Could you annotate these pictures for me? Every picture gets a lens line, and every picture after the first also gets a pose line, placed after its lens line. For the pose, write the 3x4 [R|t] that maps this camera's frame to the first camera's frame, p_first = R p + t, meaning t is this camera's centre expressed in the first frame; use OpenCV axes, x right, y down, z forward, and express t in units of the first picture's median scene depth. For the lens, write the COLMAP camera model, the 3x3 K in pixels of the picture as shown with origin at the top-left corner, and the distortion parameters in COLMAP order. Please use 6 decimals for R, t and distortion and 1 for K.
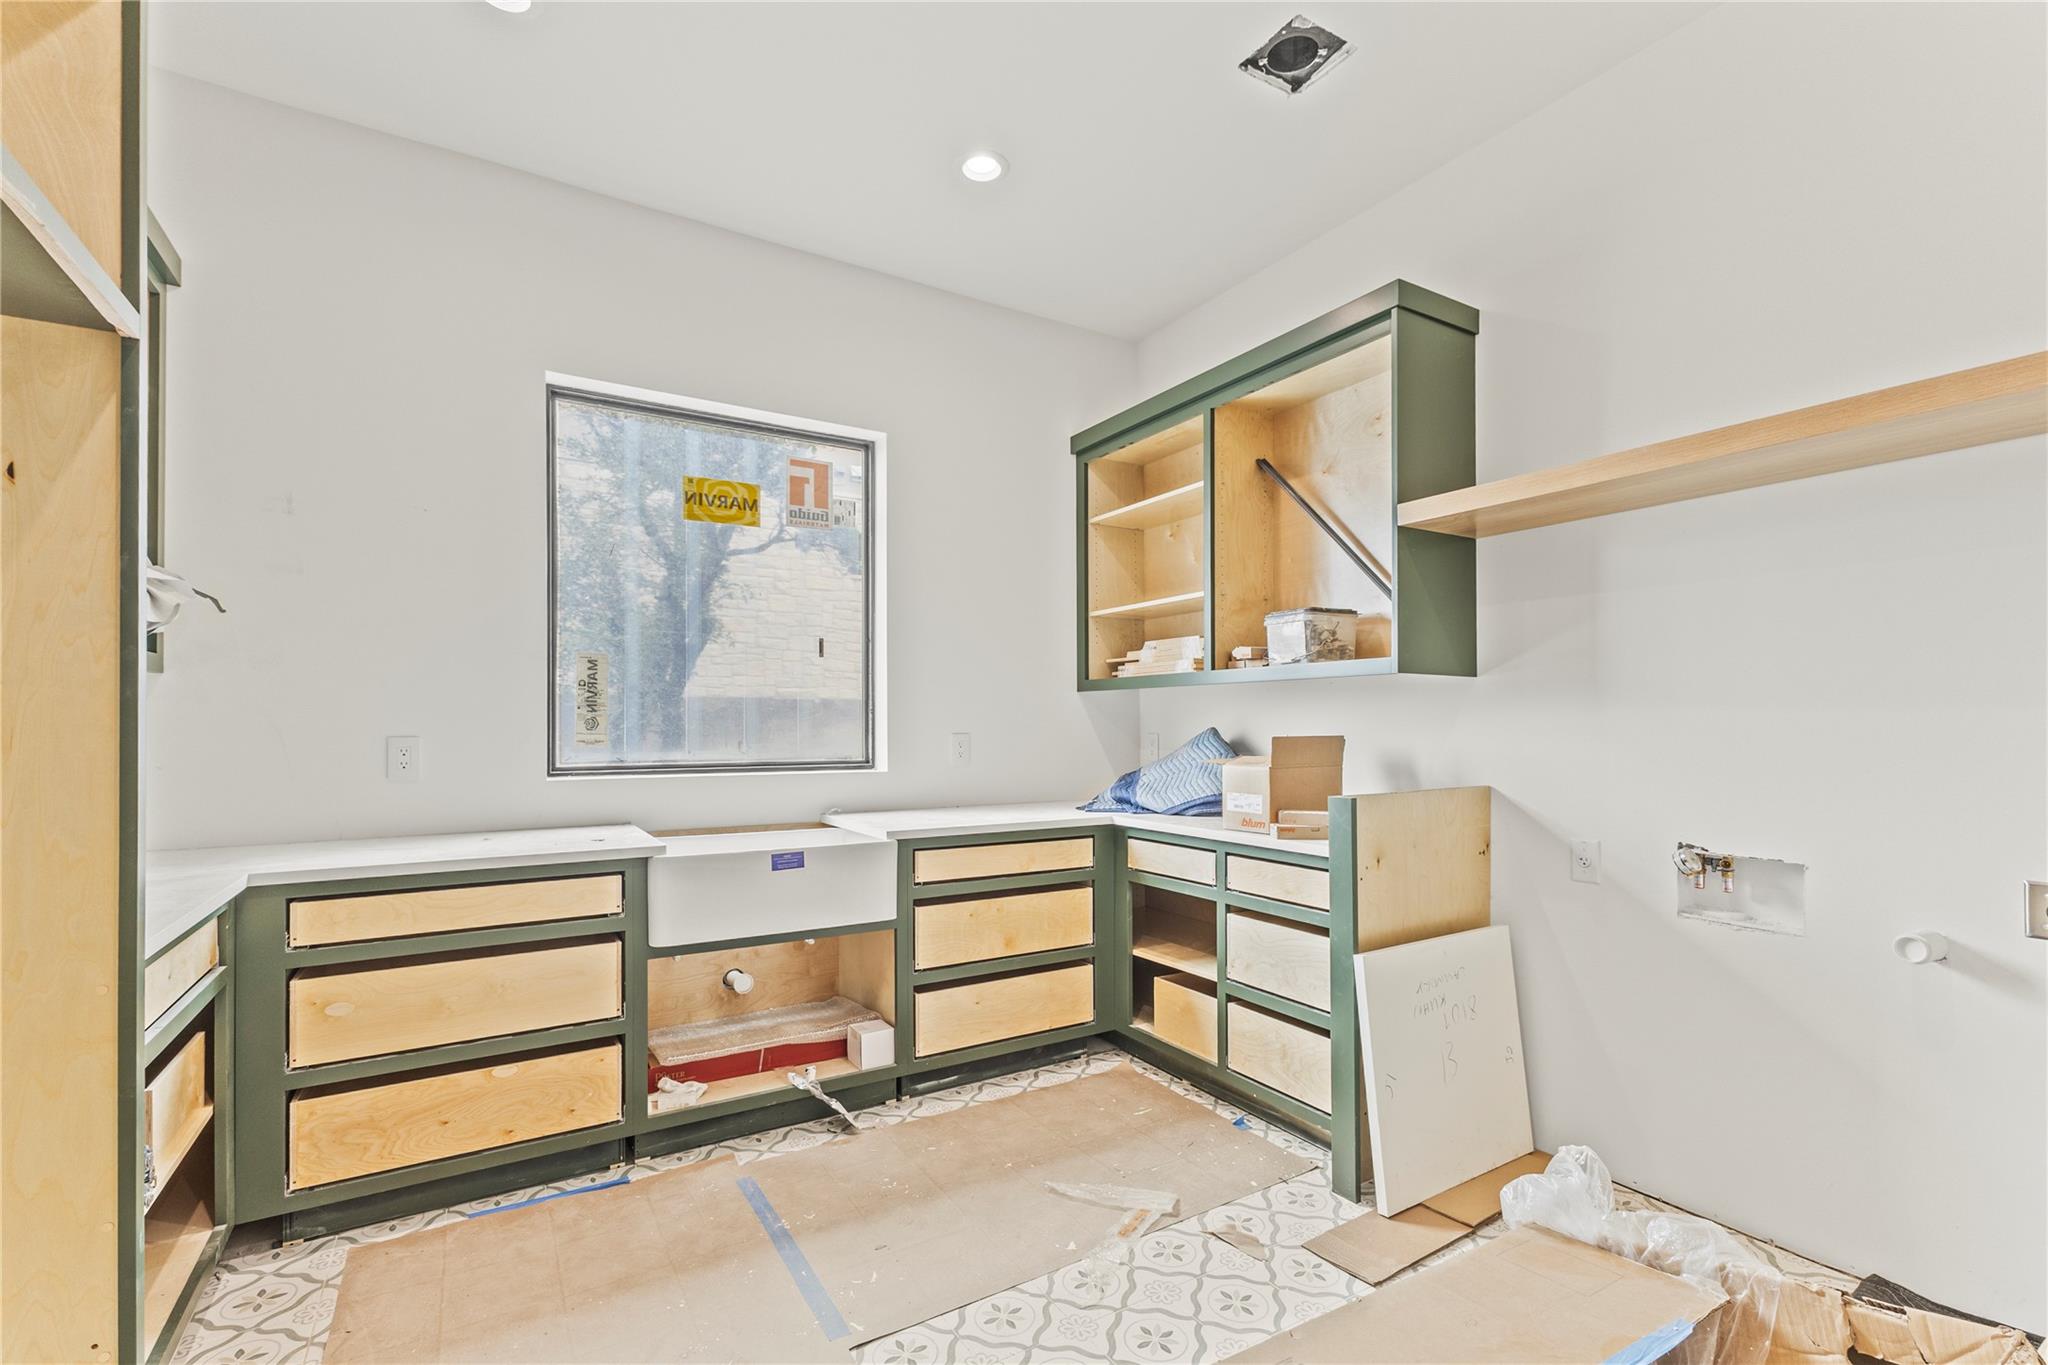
lens RADIAL K [[900.7, 0, 1025.3], [0, 900.7, 700.5], [0, 0, 1]] dist [0.009151, -0.001309]
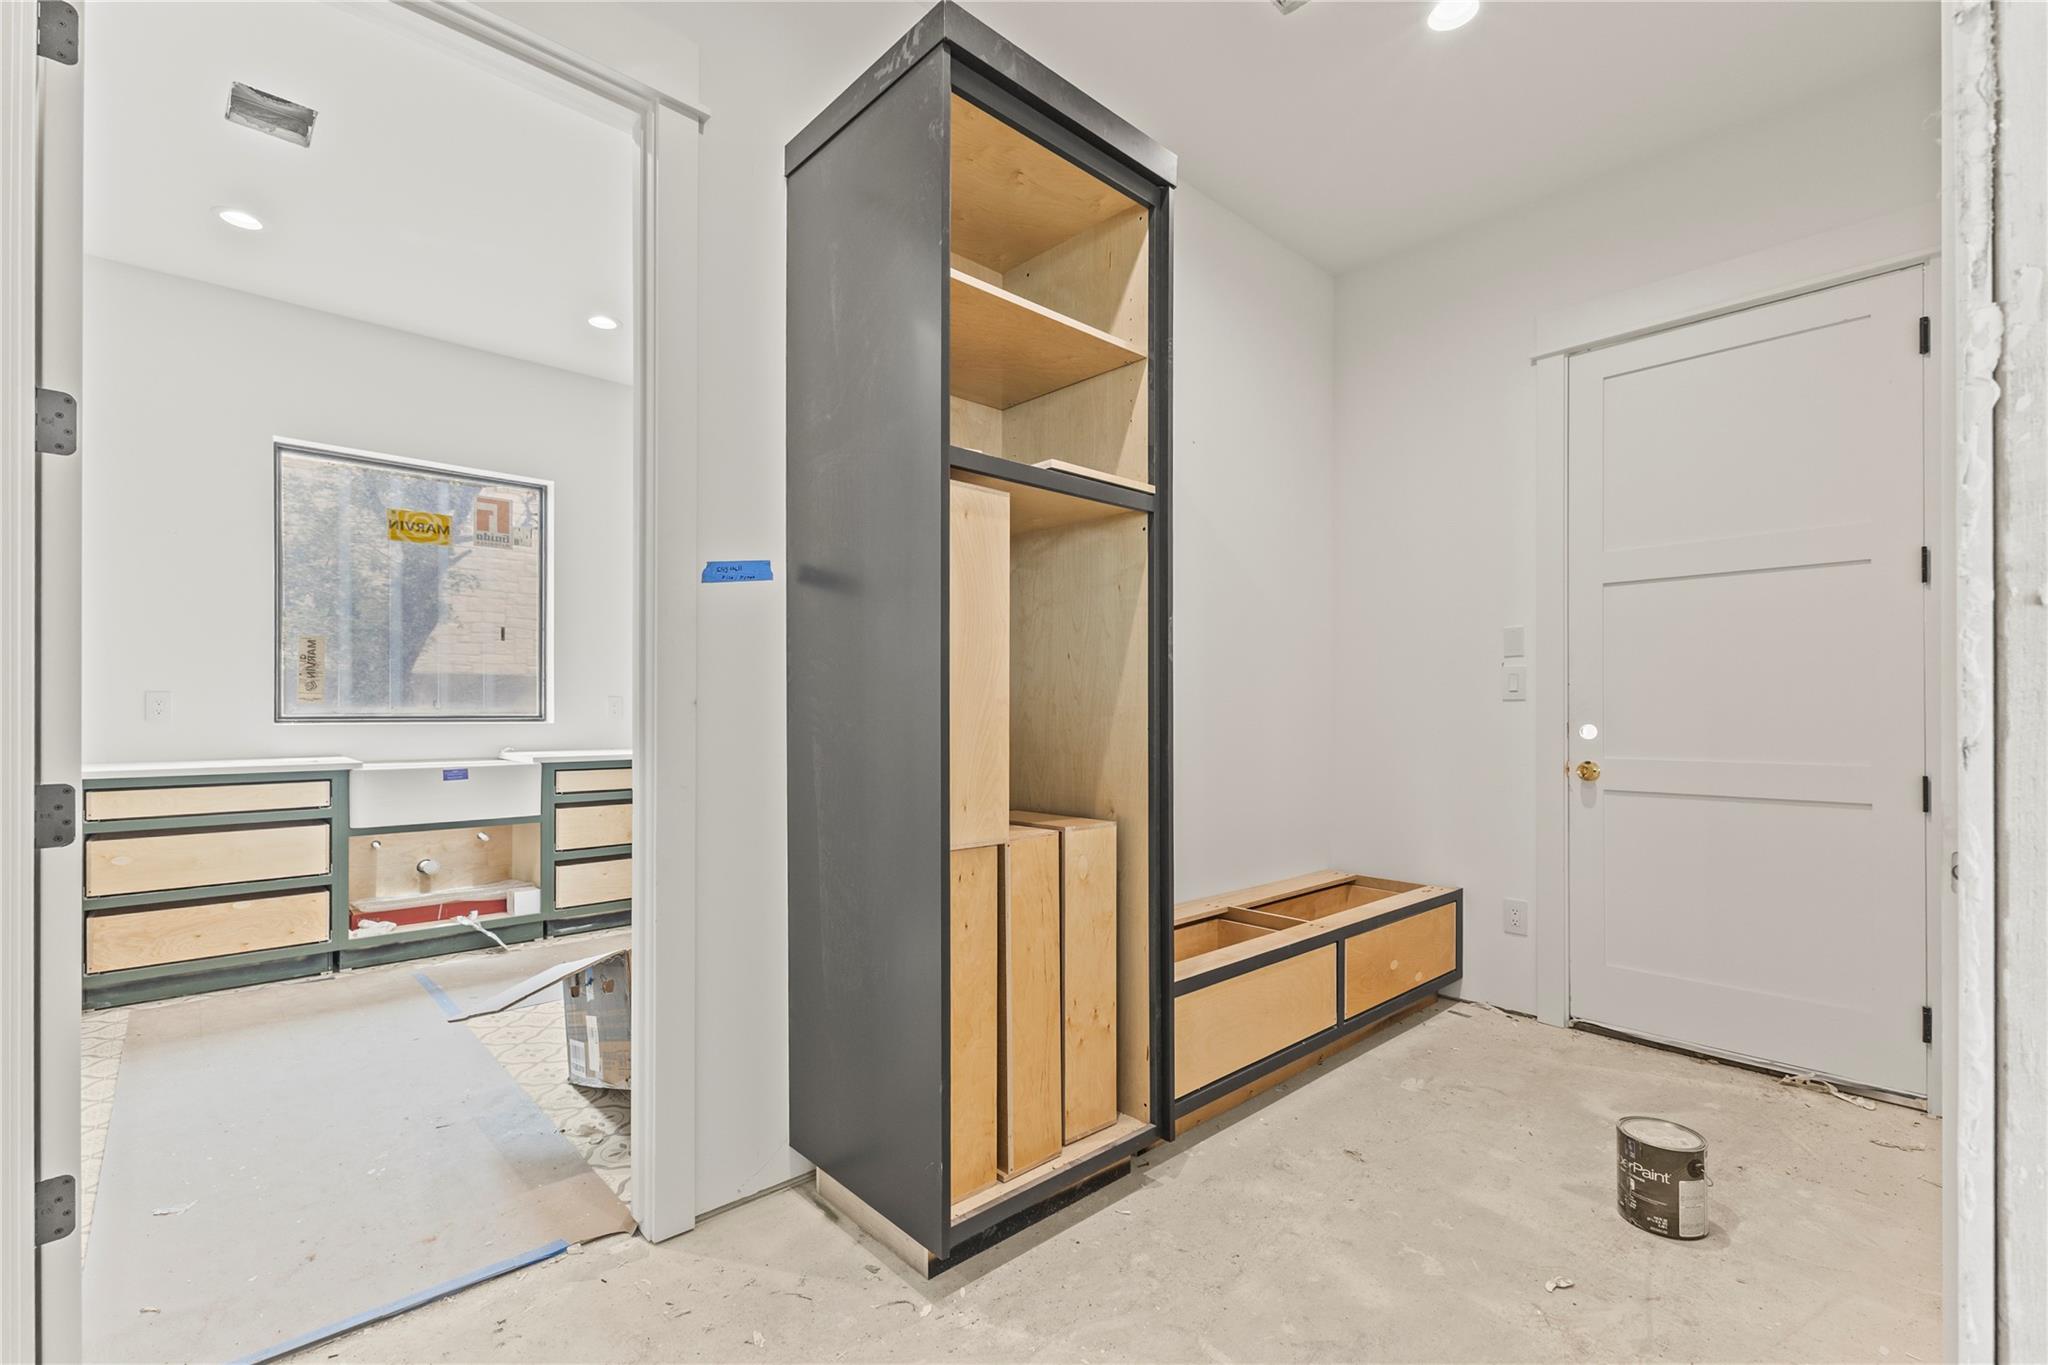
lens RADIAL K [[900.7, 0, 1026.8], [0, 900.7, 691.1], [0, 0, 1]] dist [0.009151, -0.001309]
pose [[0.979237, 0.005253, 0.202651, 0.342834], [-0.006868, 0.999950, 0.007270, 0.016829], [-0.202603, -0.008511, 0.979224, -0.638016]]
